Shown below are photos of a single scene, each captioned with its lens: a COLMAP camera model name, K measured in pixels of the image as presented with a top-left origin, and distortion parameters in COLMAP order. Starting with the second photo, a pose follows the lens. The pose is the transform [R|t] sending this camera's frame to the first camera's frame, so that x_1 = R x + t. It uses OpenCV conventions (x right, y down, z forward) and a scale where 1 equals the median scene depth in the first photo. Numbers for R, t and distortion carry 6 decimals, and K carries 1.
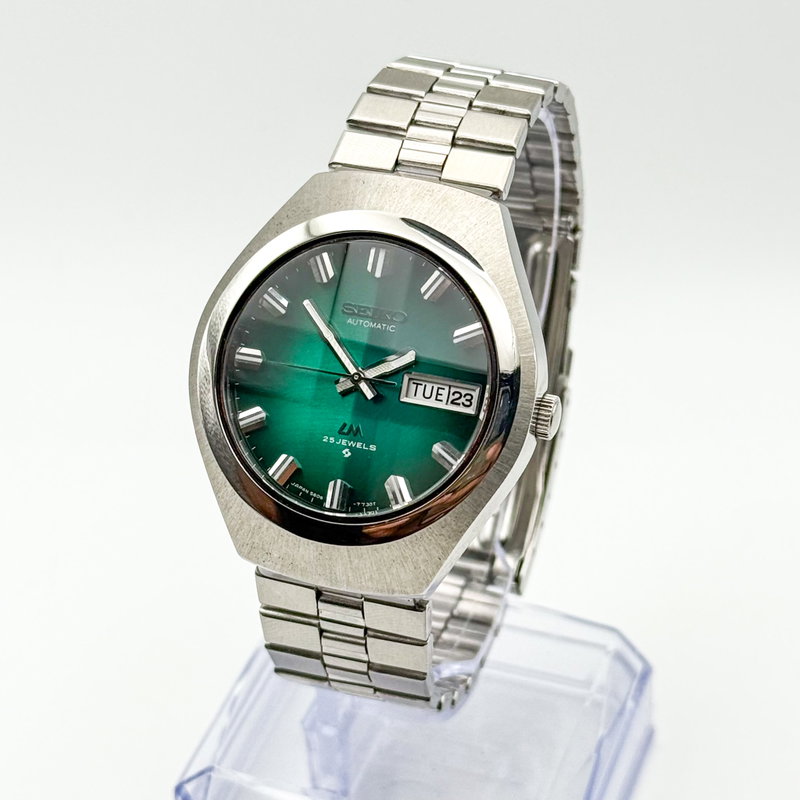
lens RADIAL K [[2349.8, 0, 400.0], [0, 2349.8, 400.0], [0, 0, 1]] dist [0.209665, 0.307192]
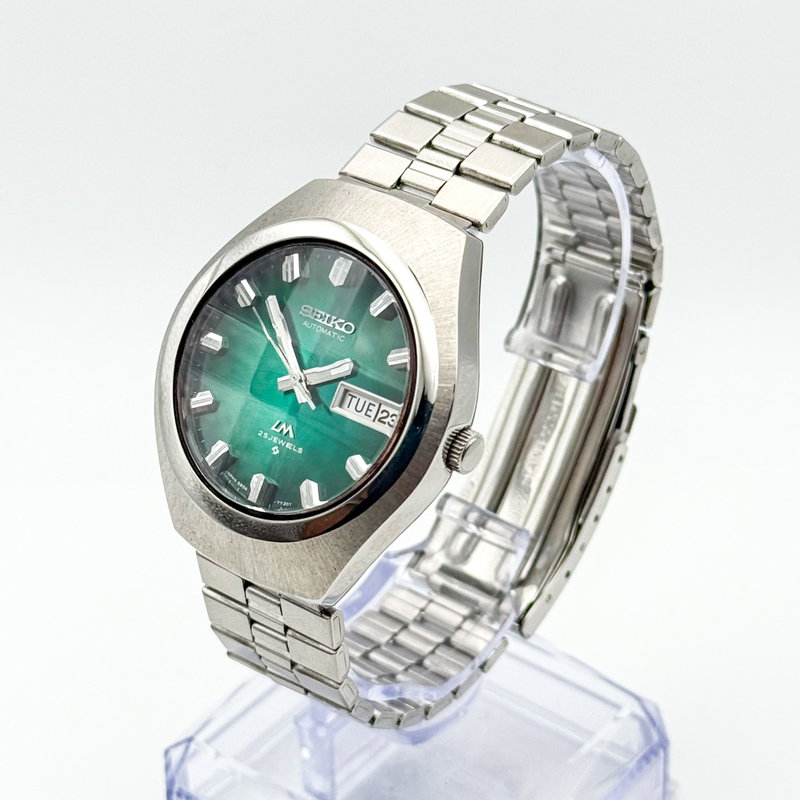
lens RADIAL K [[2349.8, 0, 400.0], [0, 2349.8, 400.0], [0, 0, 1]] dist [0.209665, 0.307192]
pose [[0.947828, 0.179527, -0.263425, 0.281240], [-0.183859, 0.982917, 0.008330, -0.016655], [0.260420, 0.040537, 0.964644, 0.026234]]
